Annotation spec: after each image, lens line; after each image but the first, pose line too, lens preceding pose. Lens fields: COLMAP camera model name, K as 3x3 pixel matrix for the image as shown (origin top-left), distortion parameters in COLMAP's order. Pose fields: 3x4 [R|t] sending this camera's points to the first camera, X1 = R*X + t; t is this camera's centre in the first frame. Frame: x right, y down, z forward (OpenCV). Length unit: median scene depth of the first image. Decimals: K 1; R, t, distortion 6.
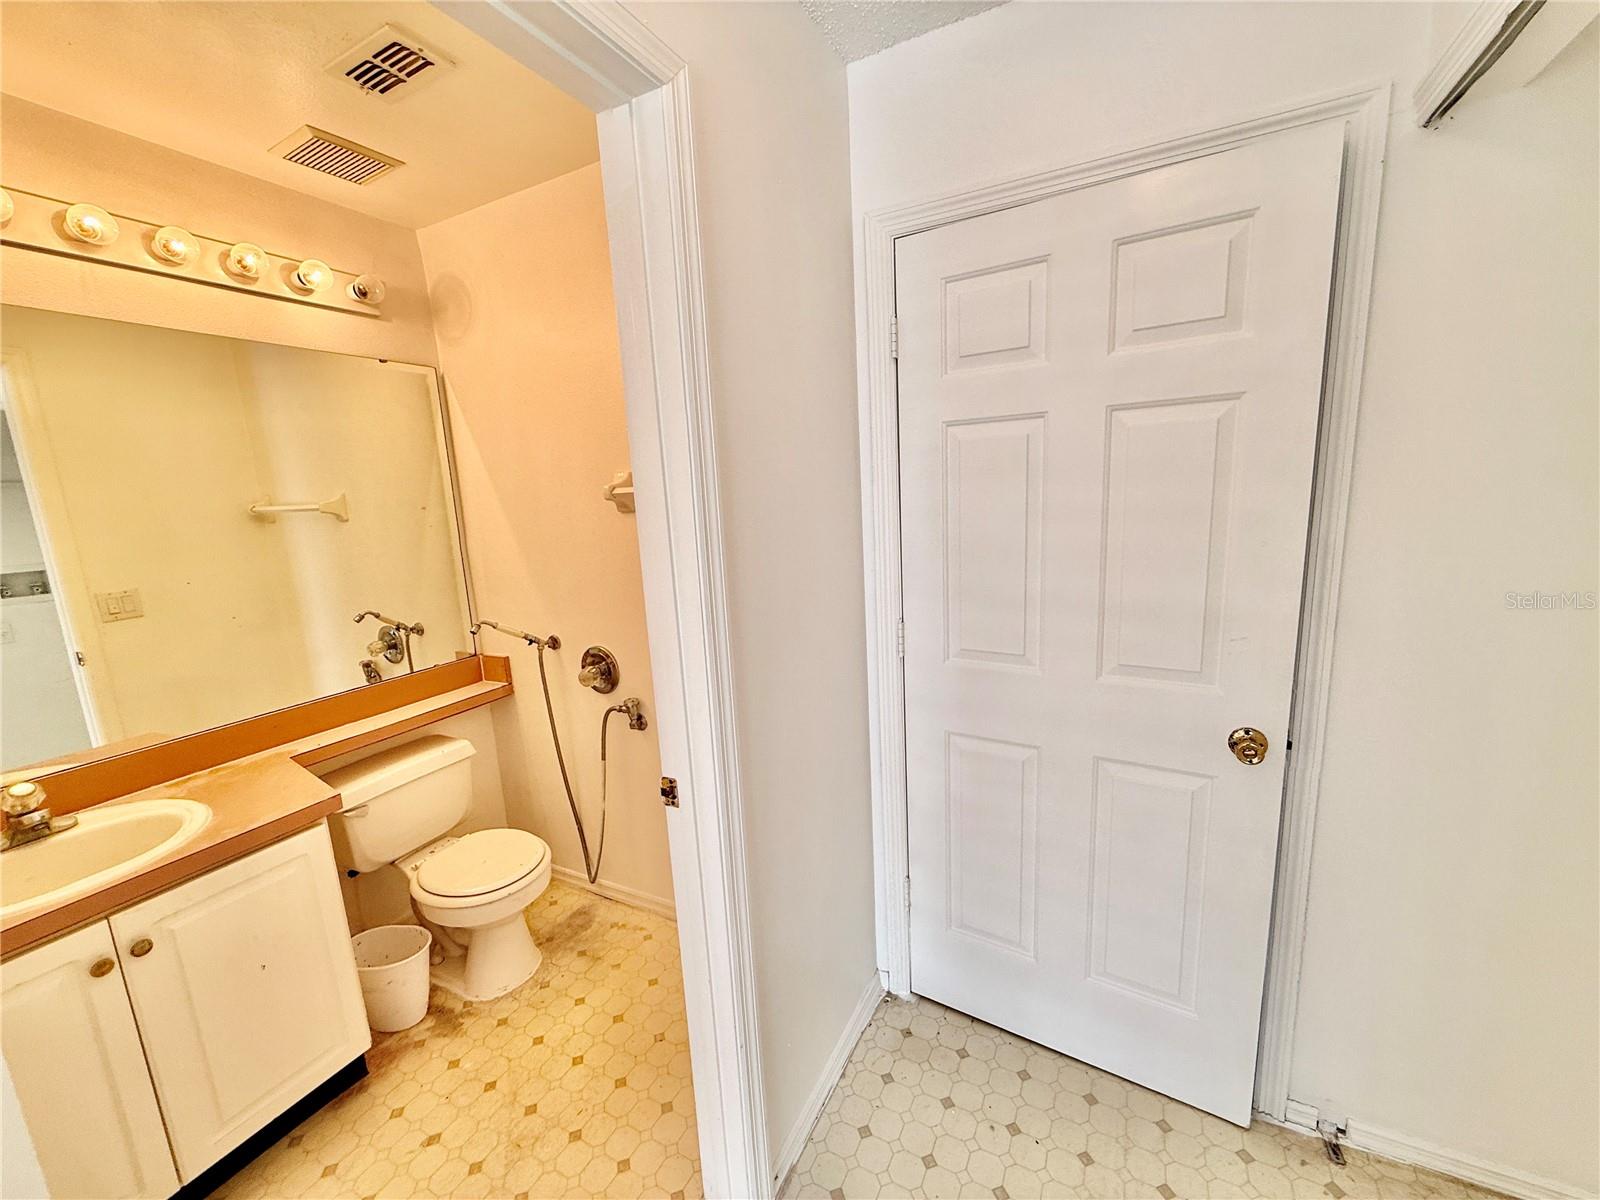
lens RADIAL K [[633.4, 0, 794.8], [0, 633.4, 599.2], [0, 0, 1]] dist [-0.000222, -0.000487]
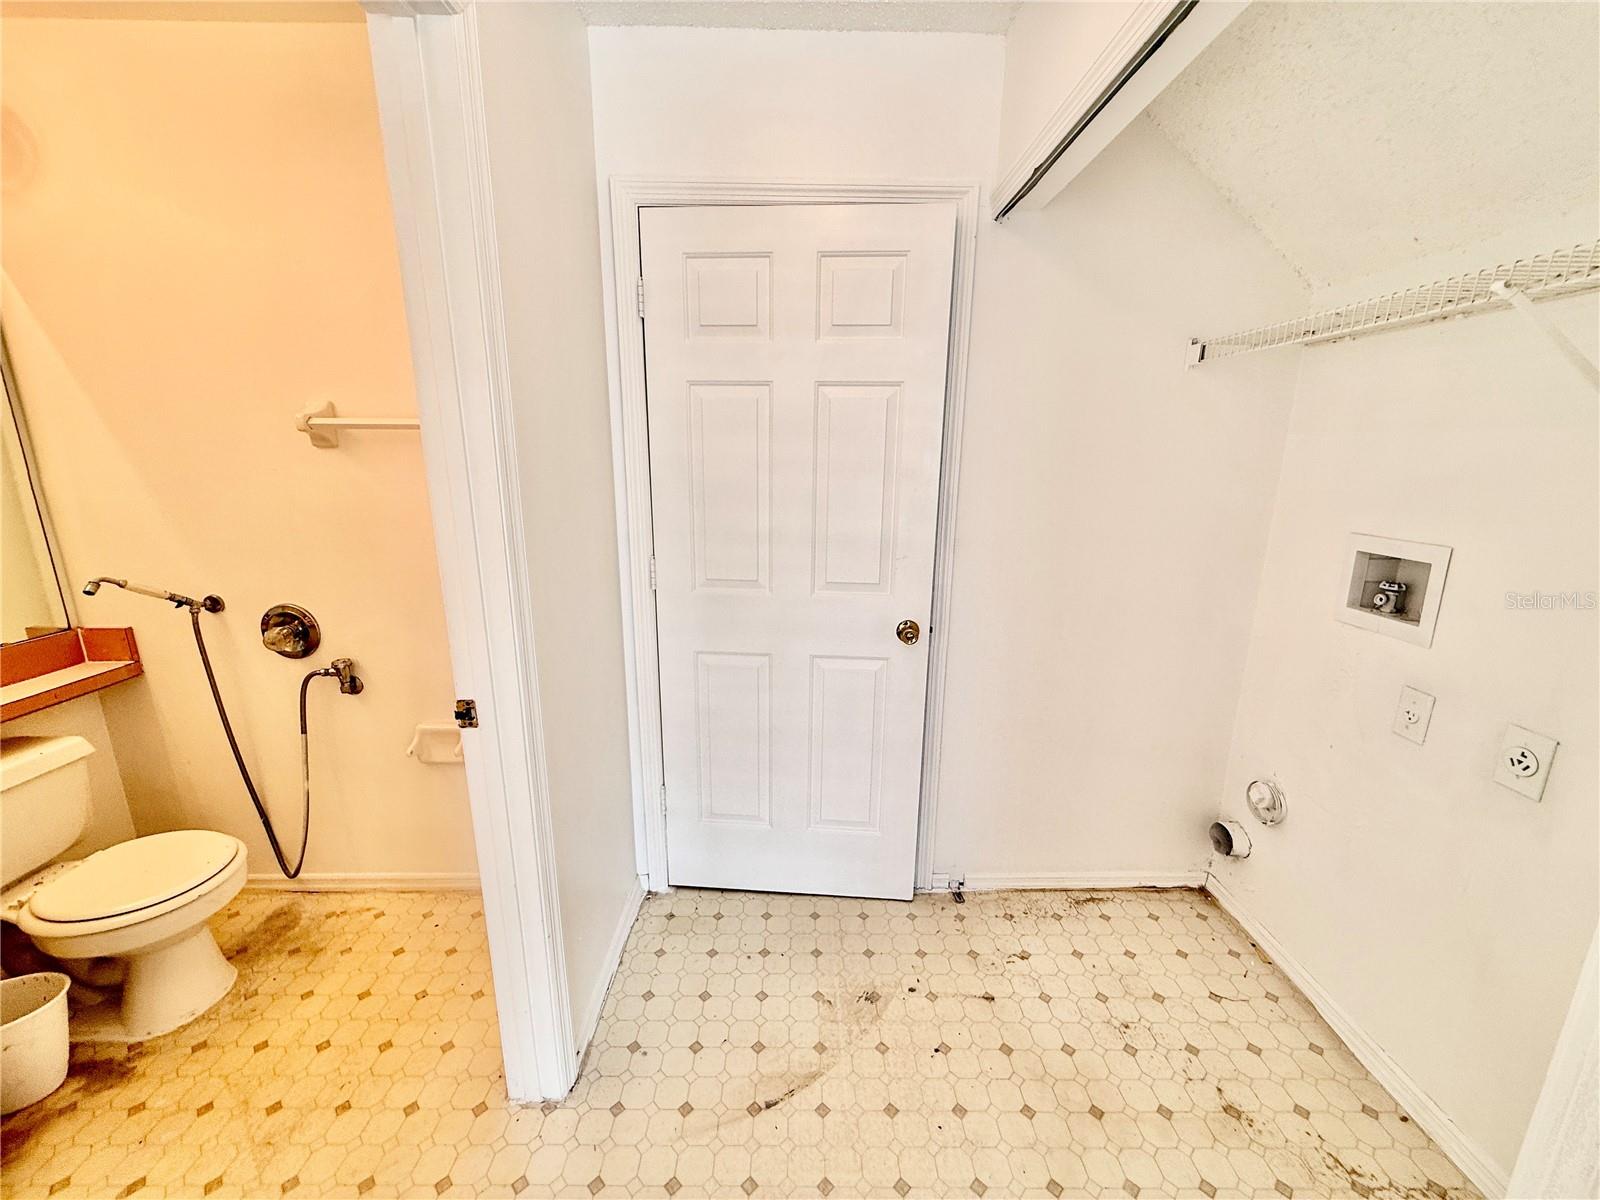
lens RADIAL K [[633.4, 0, 797.1], [0, 633.4, 596.2], [0, 0, 1]] dist [-0.000222, -0.000487]
pose [[0.880194, -0.050482, 0.471921, -0.145892], [0.029569, 0.998228, 0.051633, 0.055212], [-0.473691, -0.031493, 0.880128, -0.114560]]
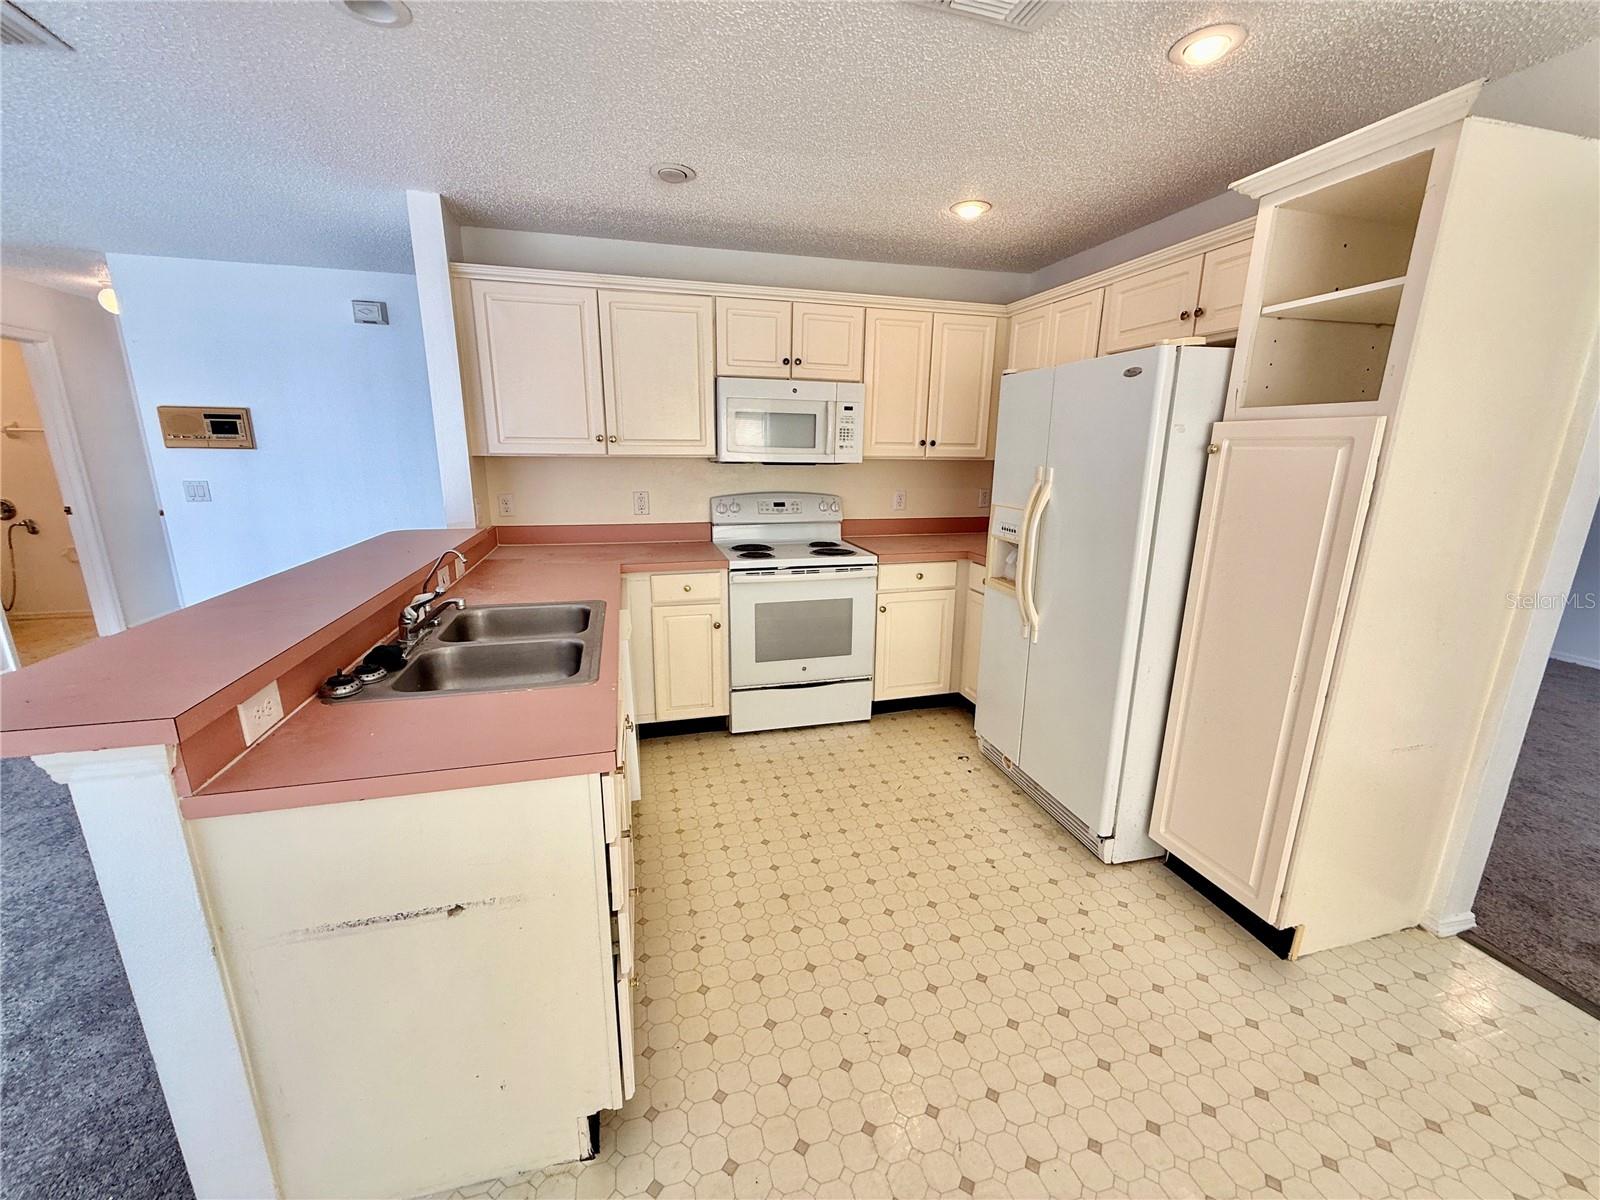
lens RADIAL K [[633.4, 0, 804.8], [0, 633.4, 596.1], [0, 0, 1]] dist [-0.000222, -0.000487]
pose [[0.729661, -0.099733, 0.676497, 0.304993], [0.066205, 0.994963, 0.075275, 0.604368], [-0.680597, -0.010138, 0.732588, -3.554870]]
